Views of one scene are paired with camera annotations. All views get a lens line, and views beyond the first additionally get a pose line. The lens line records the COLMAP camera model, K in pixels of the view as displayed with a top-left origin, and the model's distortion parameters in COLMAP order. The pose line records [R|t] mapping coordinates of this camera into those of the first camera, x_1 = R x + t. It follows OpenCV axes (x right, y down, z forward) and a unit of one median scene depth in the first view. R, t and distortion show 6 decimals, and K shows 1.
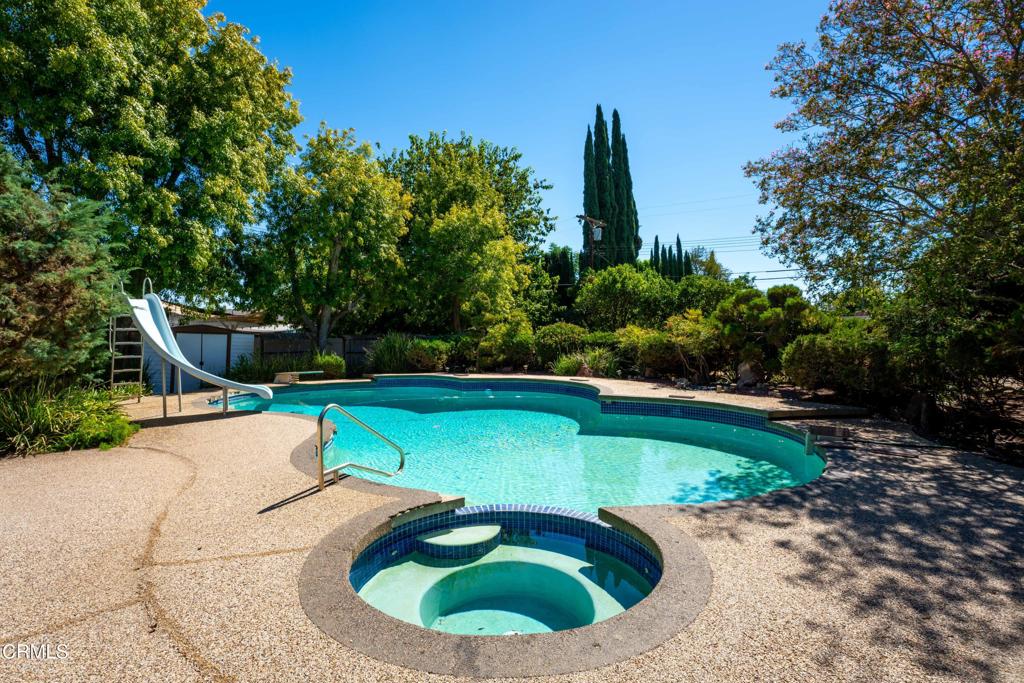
lens RADIAL K [[509.0, 0, 512.4], [0, 509.0, 338.4], [0, 0, 1]] dist [-0.006576, -0.000838]
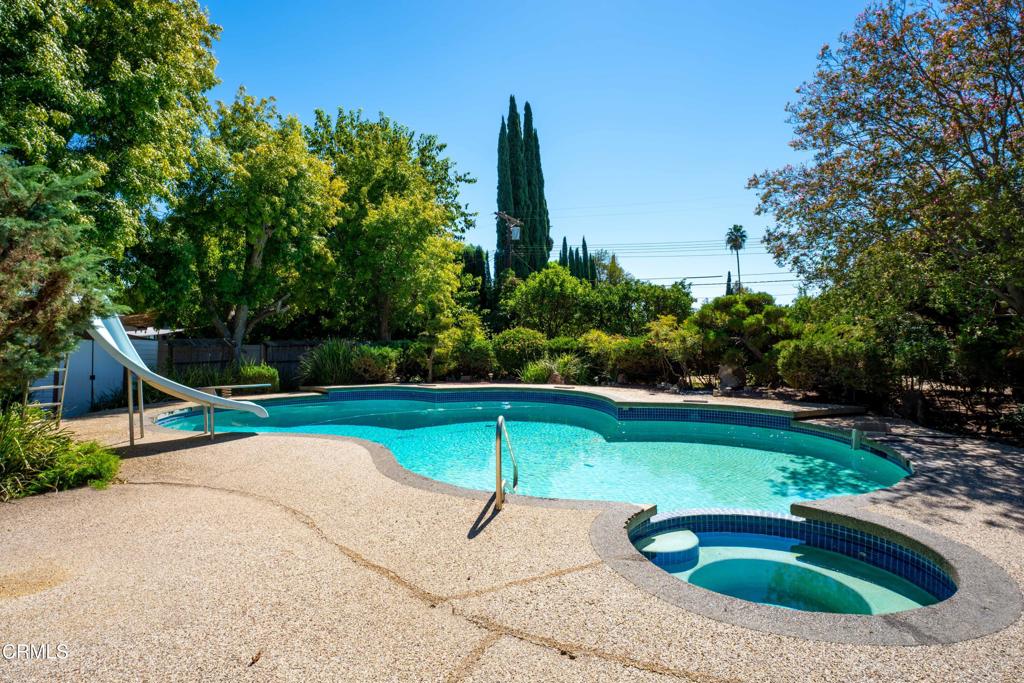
lens RADIAL K [[558.0, 0, 512.0], [0, 558.0, 341.2], [0, 0, 1]] dist [0.000590, 0.001565]
pose [[0.970806, -0.002108, 0.239856, -0.170702], [0.003477, 0.999980, -0.005285, -0.000228], [-0.239840, 0.005965, 0.970794, 0.003093]]
